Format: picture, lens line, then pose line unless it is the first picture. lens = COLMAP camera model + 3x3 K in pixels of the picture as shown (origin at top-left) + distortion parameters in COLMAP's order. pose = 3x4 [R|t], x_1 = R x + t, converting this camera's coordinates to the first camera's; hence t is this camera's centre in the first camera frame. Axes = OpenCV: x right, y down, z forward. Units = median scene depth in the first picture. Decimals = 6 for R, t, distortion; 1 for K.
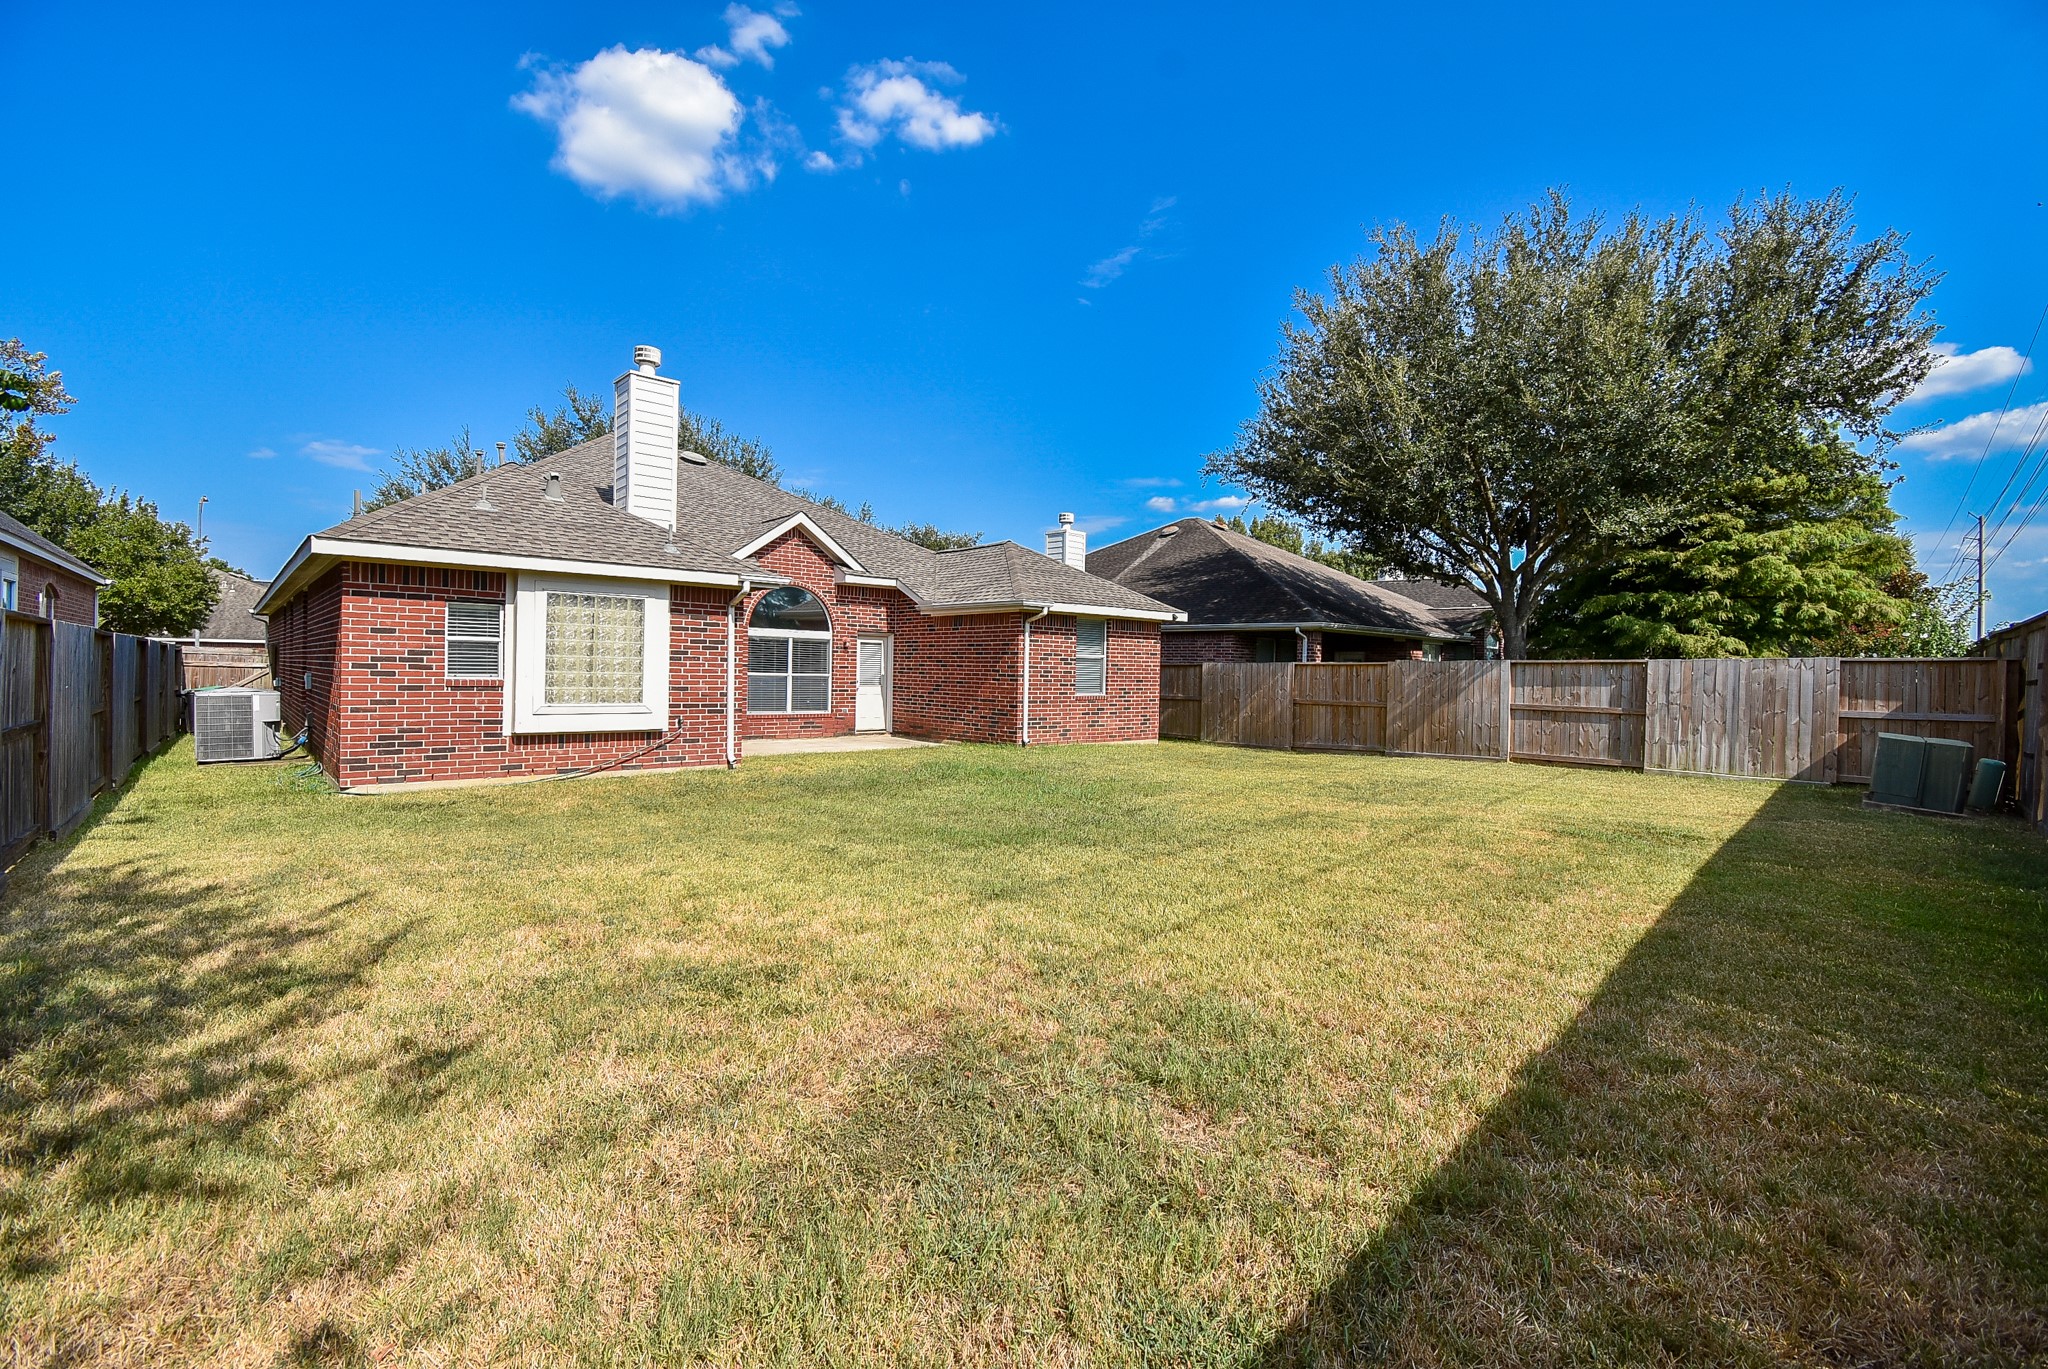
lens RADIAL K [[909.9, 0, 1034.7], [0, 909.9, 673.1], [0, 0, 1]] dist [-0.004644, -0.010885]
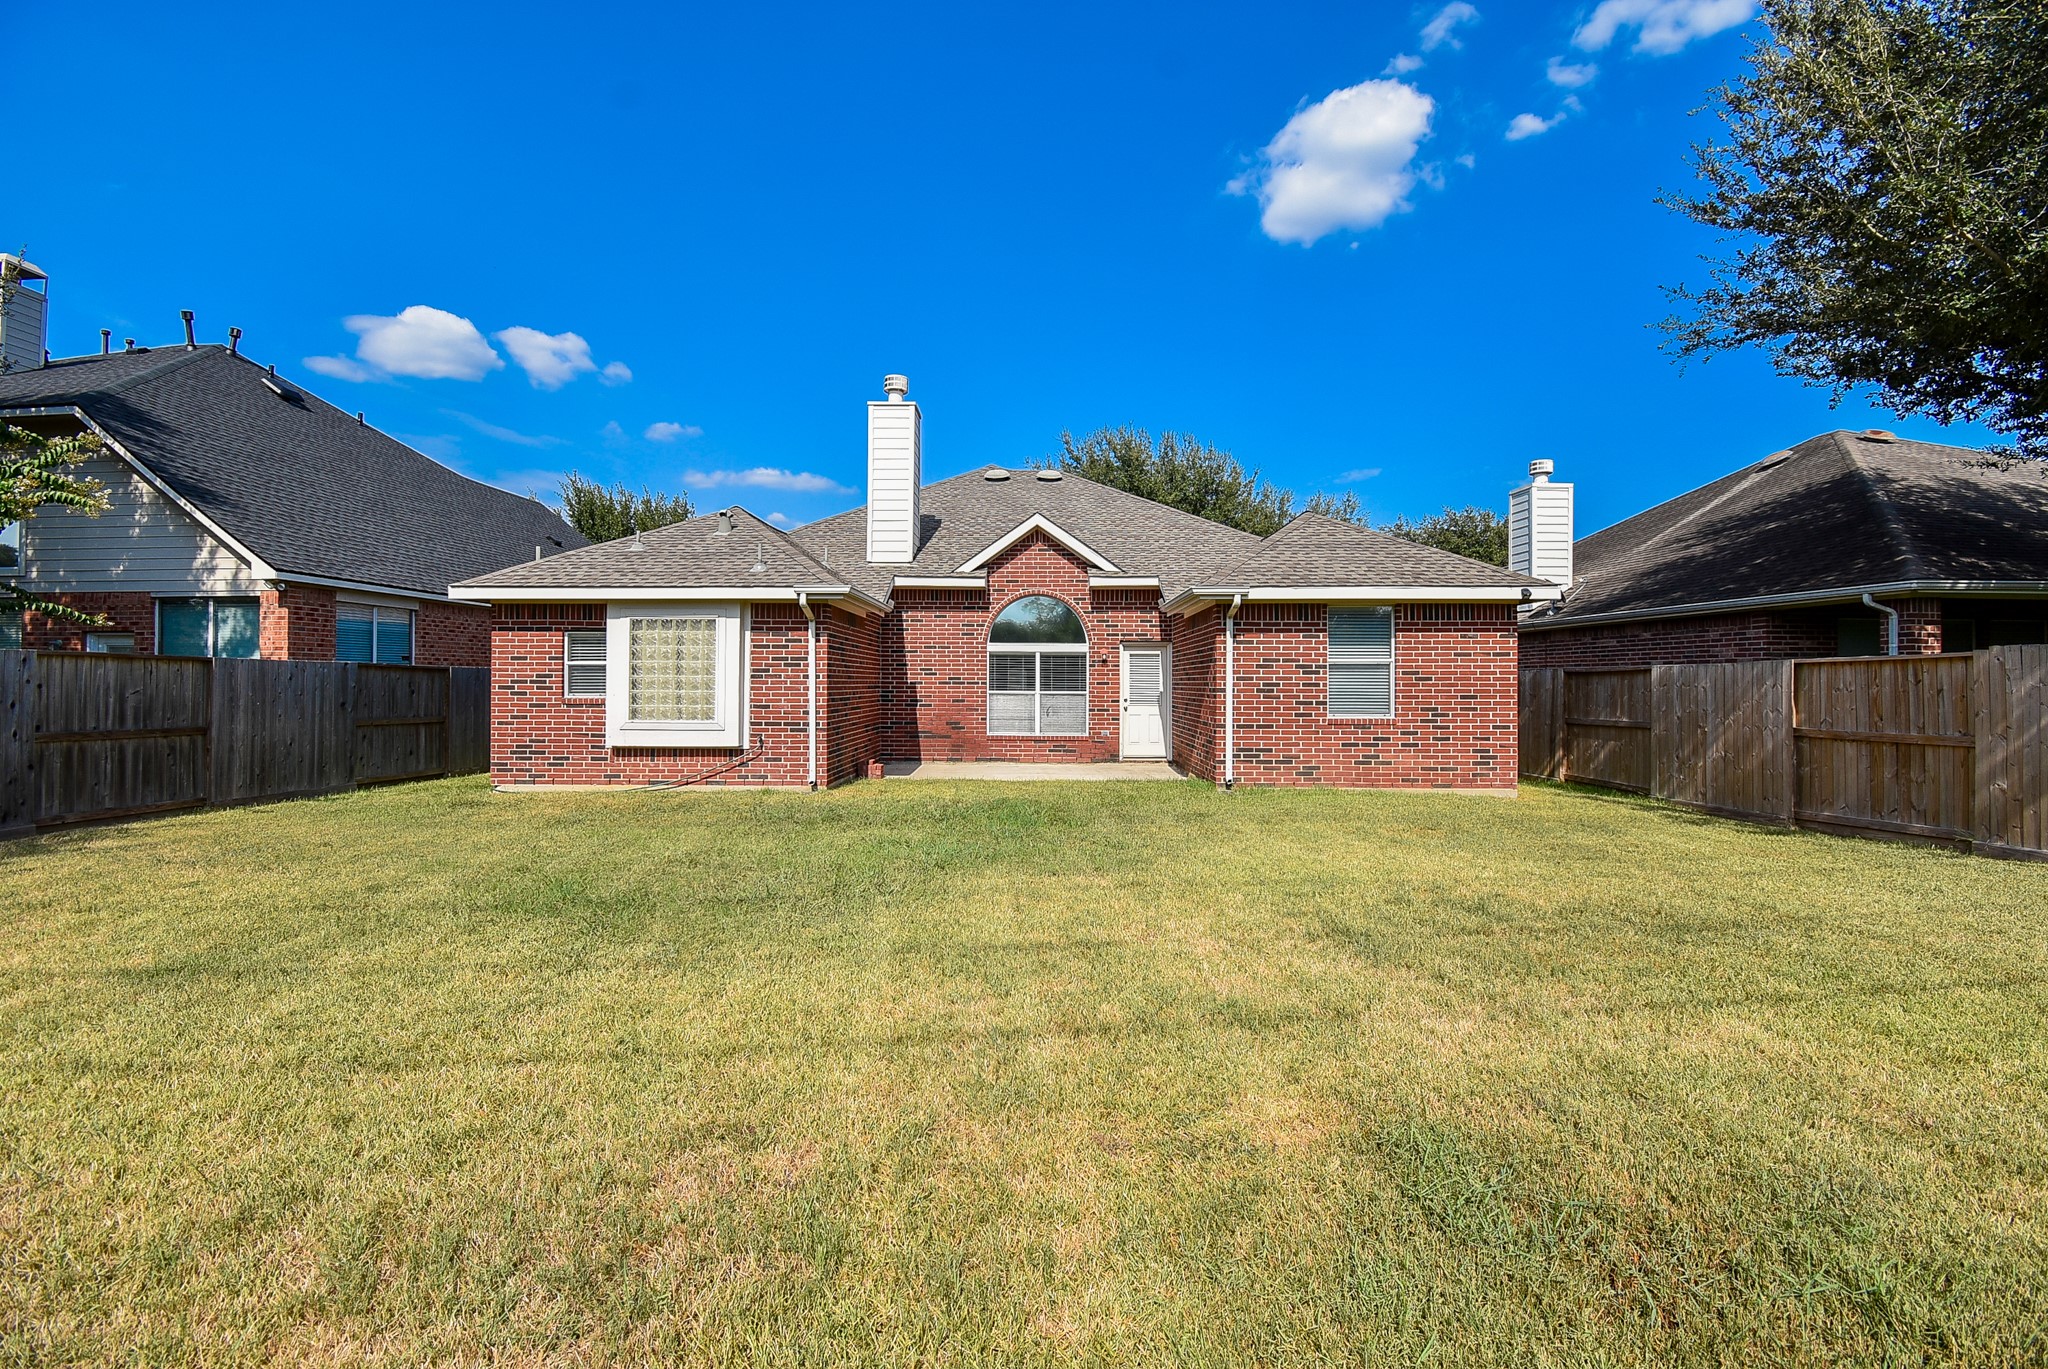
lens RADIAL K [[909.9, 0, 1032.3], [0, 909.9, 680.9], [0, 0, 1]] dist [-0.004644, -0.010885]
pose [[0.721923, -0.020171, -0.691679, 0.350817], [0.008844, 0.999762, -0.019925, 0.007770], [0.691917, 0.008268, 0.721930, 0.331994]]
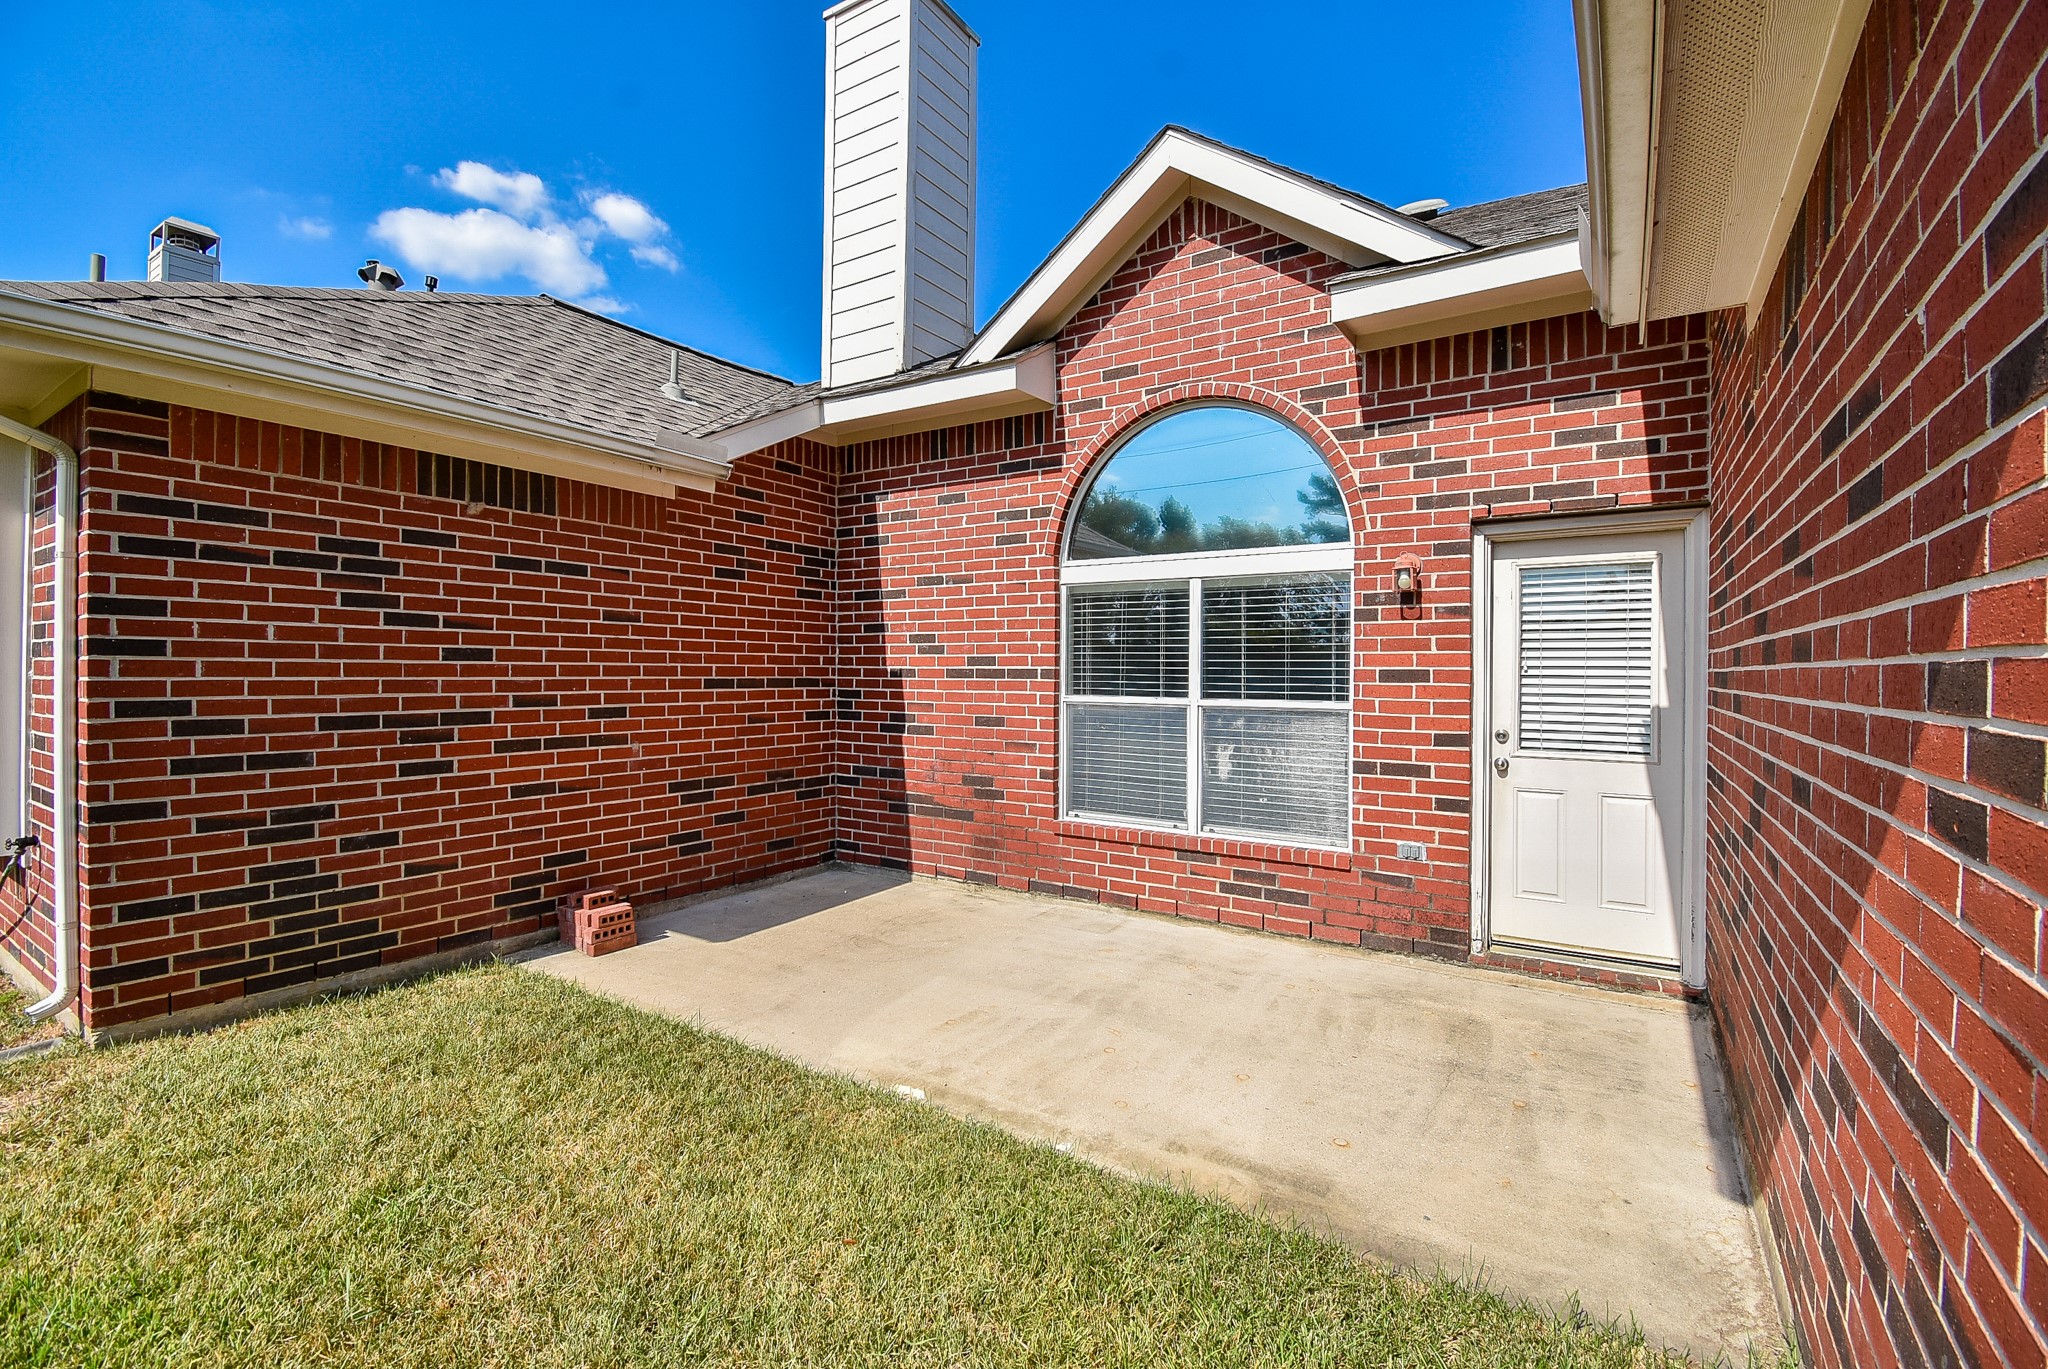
lens RADIAL K [[909.9, 0, 1012.9], [0, 909.9, 683.3], [0, 0, 1]] dist [-0.004644, -0.010885]
pose [[0.232386, -0.009343, -0.972579, 0.005589], [-0.005304, 0.999927, -0.010873, -0.001430], [0.972609, 0.007685, 0.232319, 0.856963]]
